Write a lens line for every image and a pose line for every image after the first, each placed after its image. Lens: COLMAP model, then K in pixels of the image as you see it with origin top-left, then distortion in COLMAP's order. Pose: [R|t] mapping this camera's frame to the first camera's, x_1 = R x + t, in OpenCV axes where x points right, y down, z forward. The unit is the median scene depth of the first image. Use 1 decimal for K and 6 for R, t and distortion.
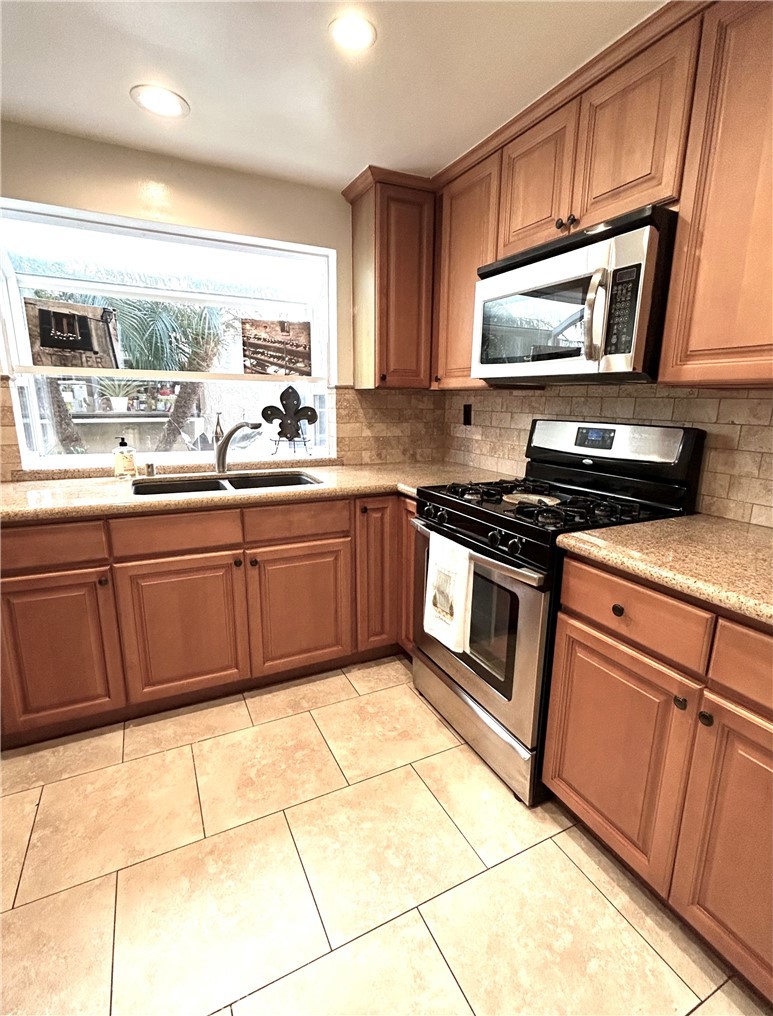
lens RADIAL K [[484.1, 0, 386.5], [0, 484.1, 508.0], [0, 0, 1]] dist [0.001007, -0.000140]
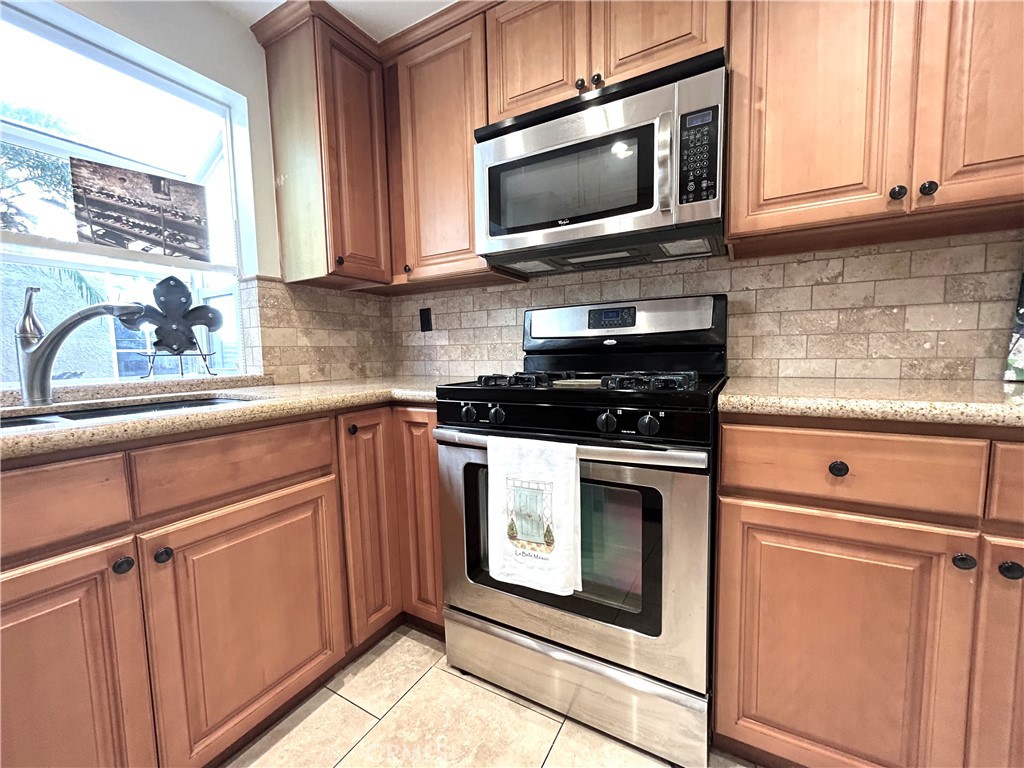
lens RADIAL K [[416.6, 0, 512.0], [0, 416.6, 384.0], [0, 0, 1]] dist [-0.002995, 0.000191]
pose [[0.827374, -0.073584, 0.556810, -0.176118], [0.151508, 0.983870, -0.095107, 0.029465], [-0.540830, 0.163050, 0.825177, 0.364636]]
